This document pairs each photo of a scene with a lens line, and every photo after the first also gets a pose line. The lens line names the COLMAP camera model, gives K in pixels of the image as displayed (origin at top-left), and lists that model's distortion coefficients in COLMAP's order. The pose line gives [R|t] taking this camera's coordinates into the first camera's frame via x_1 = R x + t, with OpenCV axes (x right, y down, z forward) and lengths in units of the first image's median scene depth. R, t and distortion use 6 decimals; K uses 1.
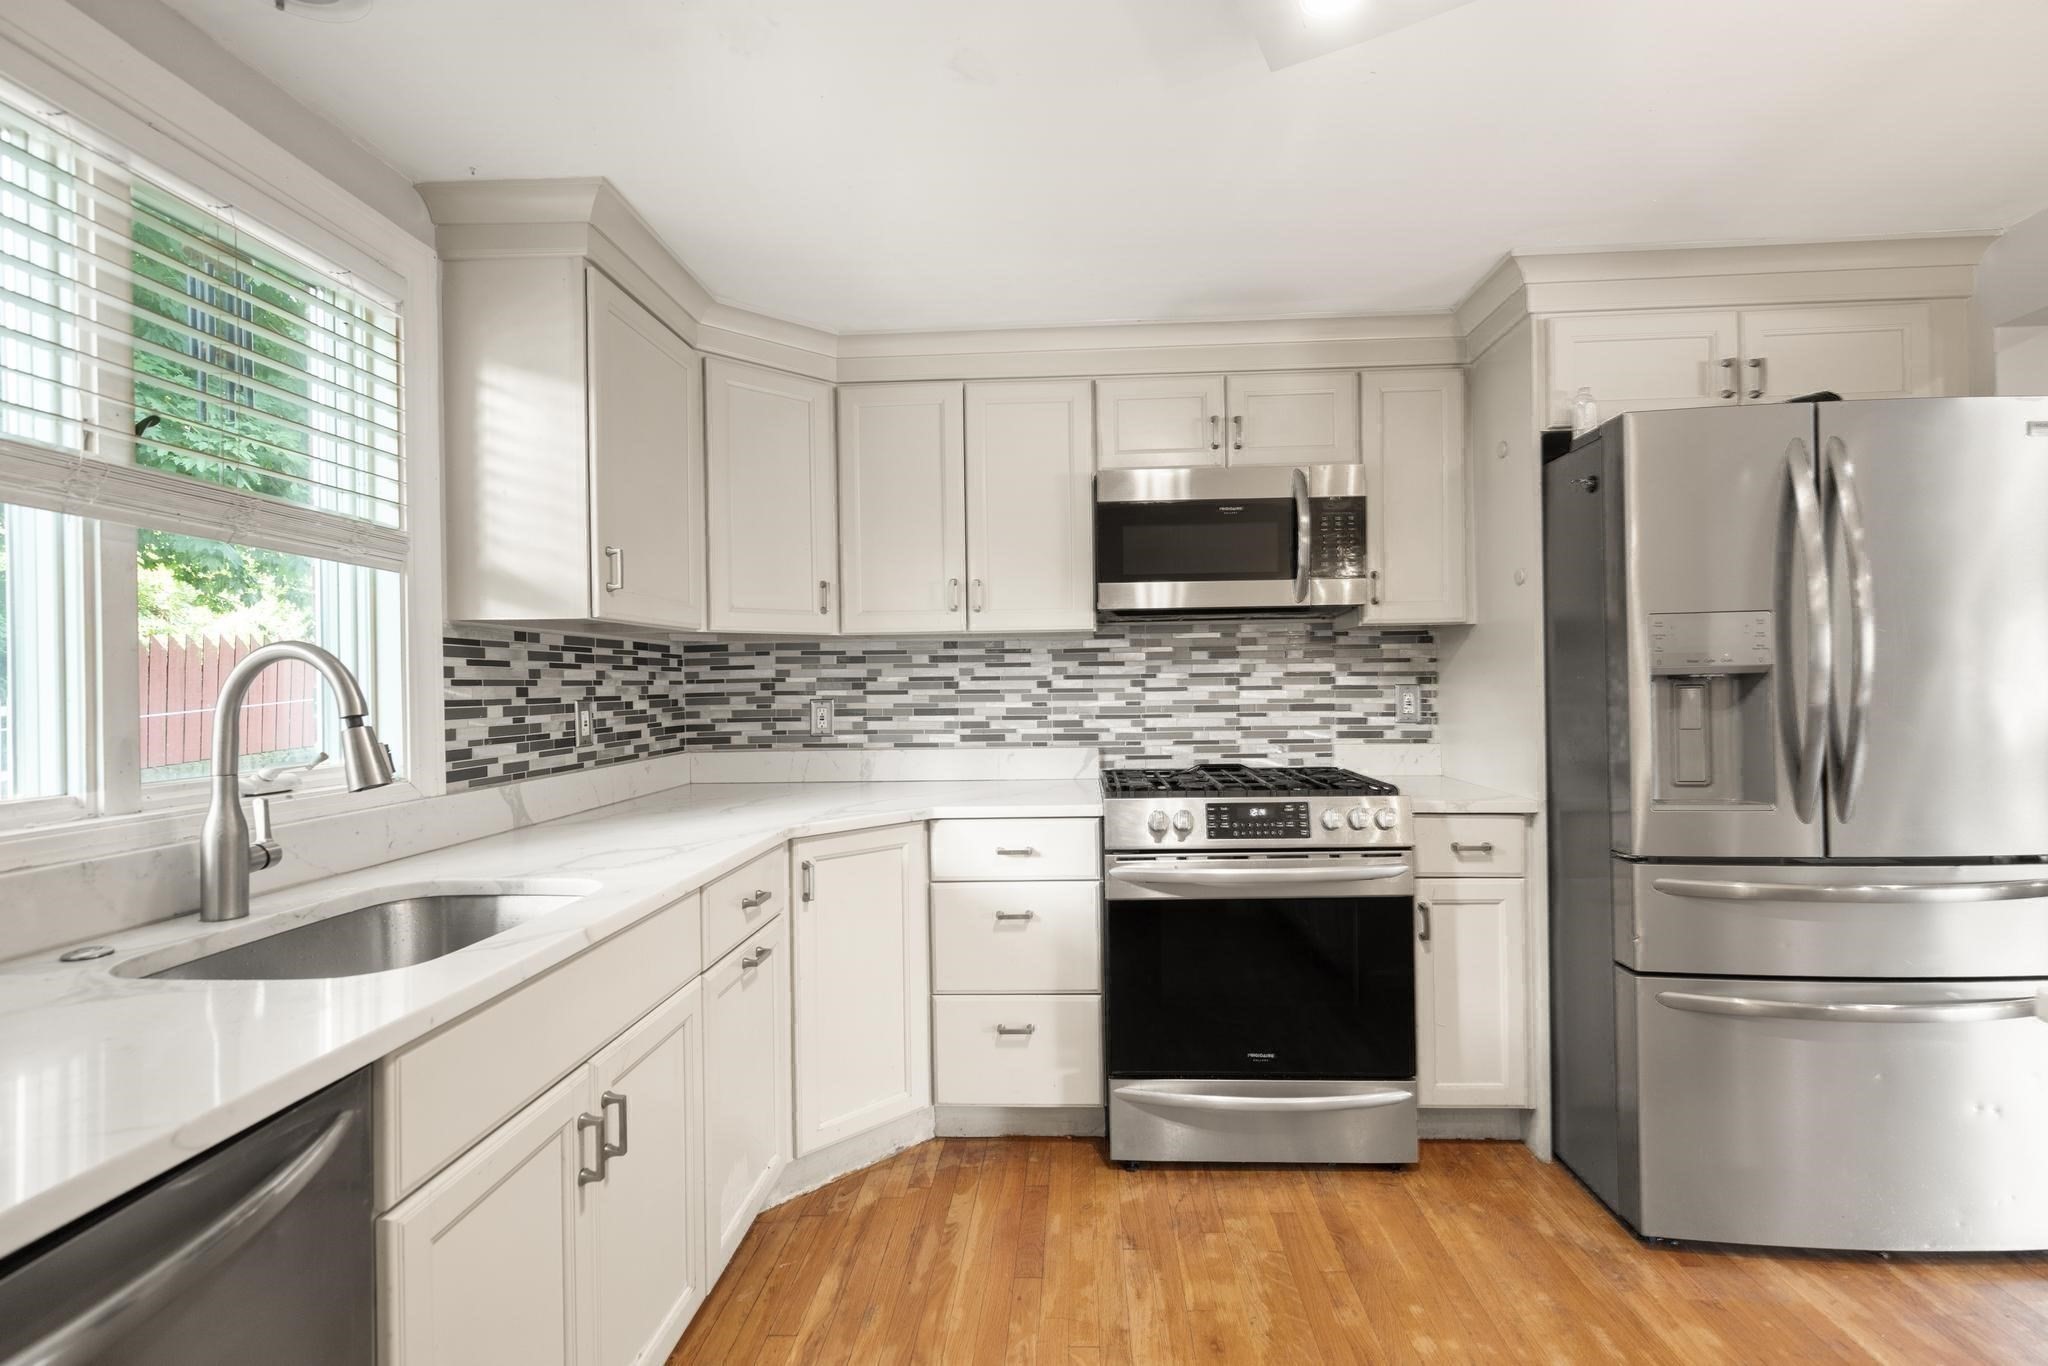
lens RADIAL K [[895.7, 0, 1044.6], [0, 895.7, 687.5], [0, 0, 1]] dist [0.002916, -0.000169]
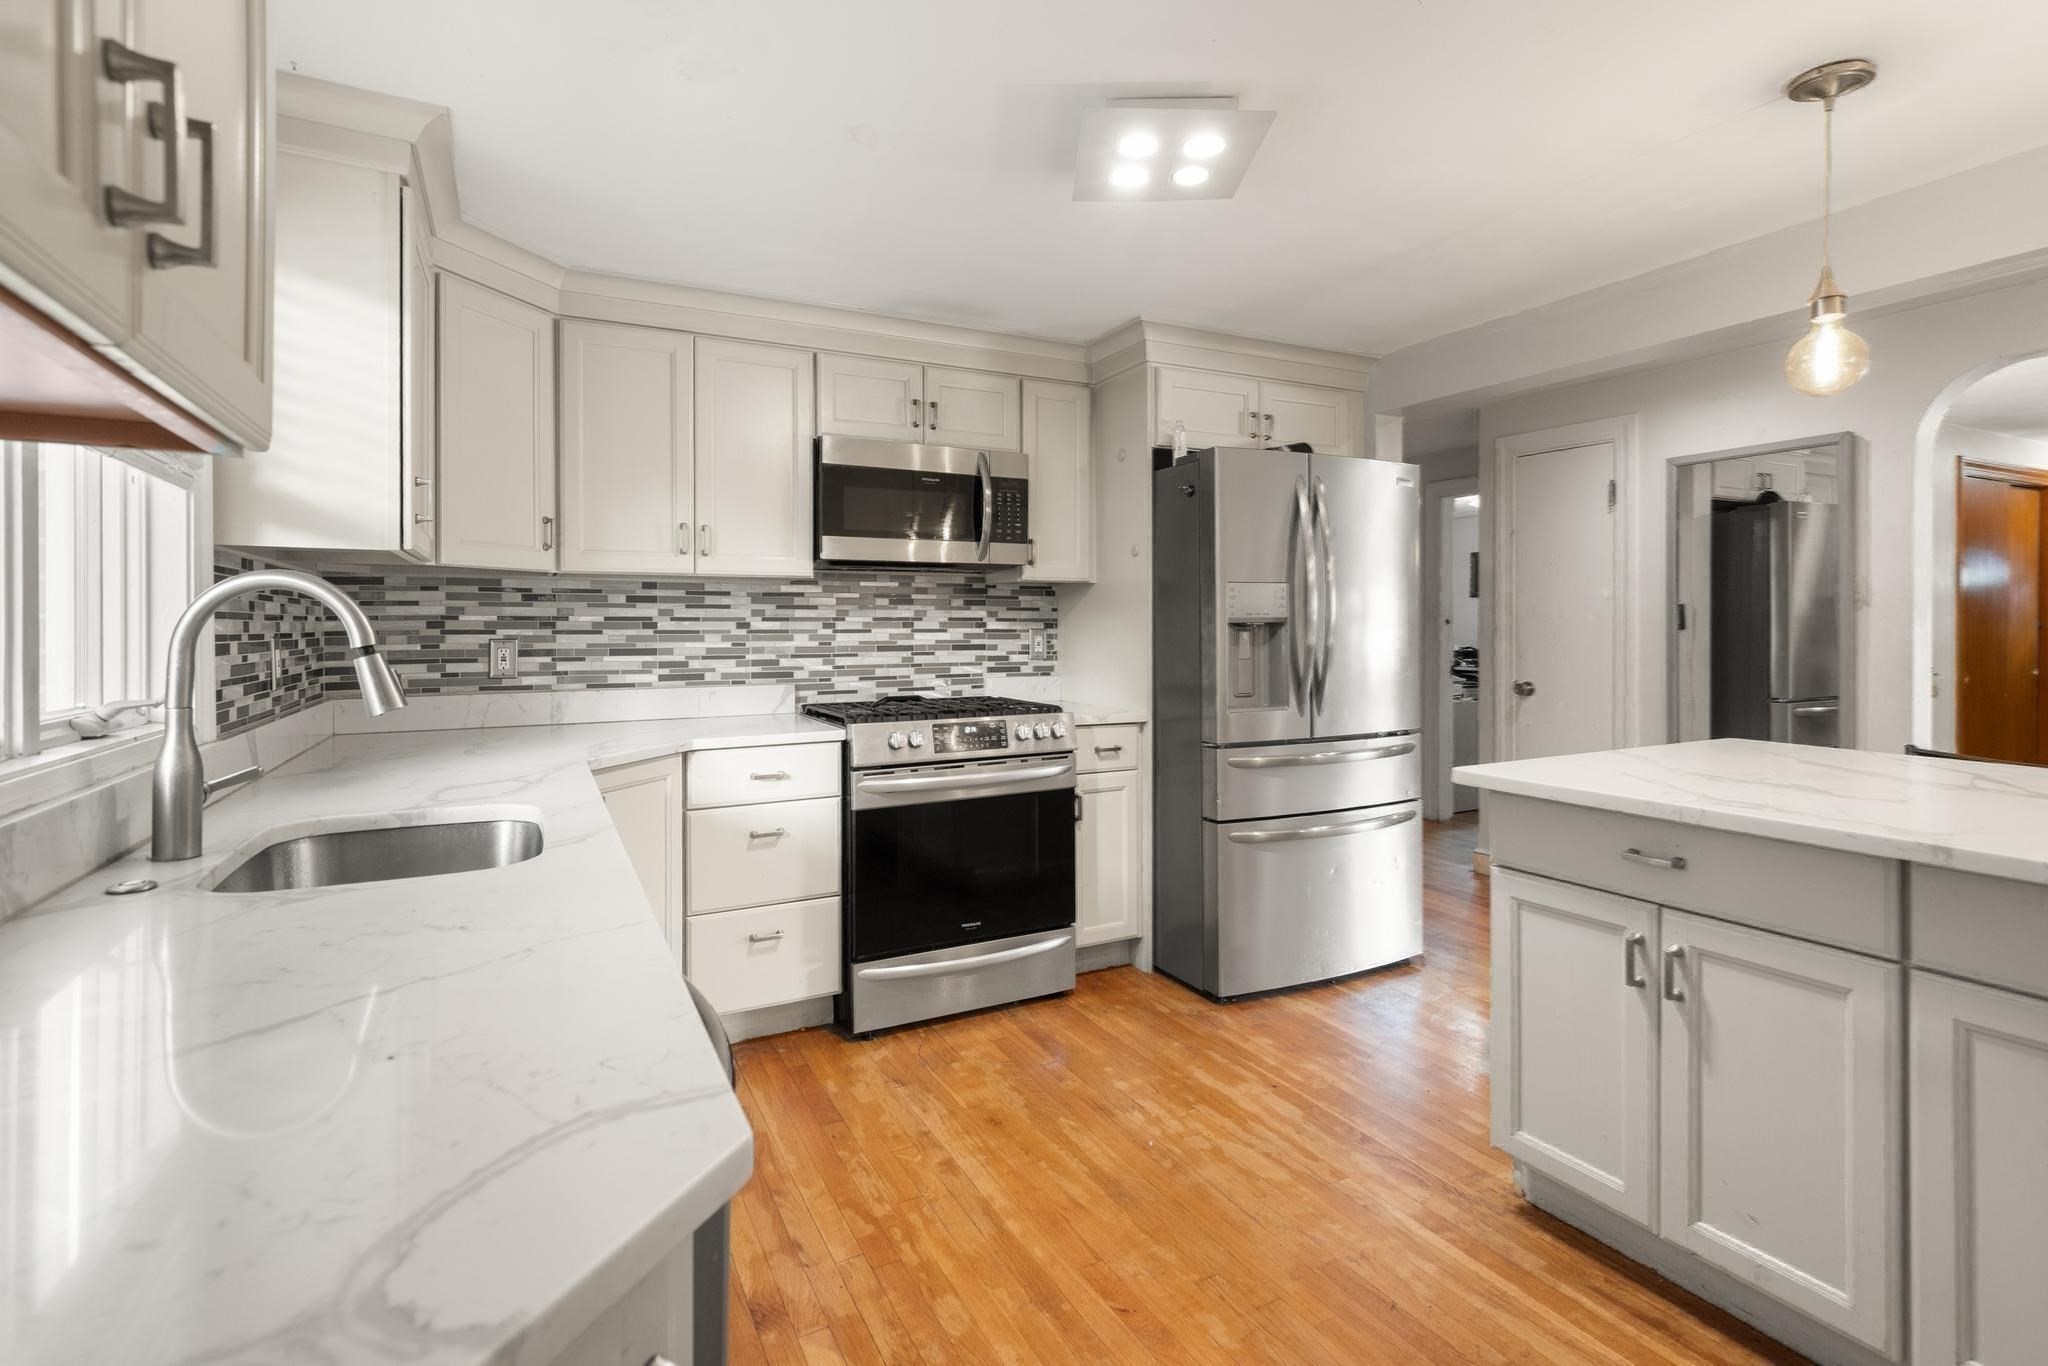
lens RADIAL K [[954.6, 0, 1018.9], [0, 954.6, 639.6], [0, 0, 1]] dist [0.002447, -0.001196]
pose [[0.865853, 0.003476, 0.500286, -0.349647], [-0.005862, 0.999978, 0.003196, 0.009265], [-0.500263, -0.005700, 0.865855, -0.171945]]
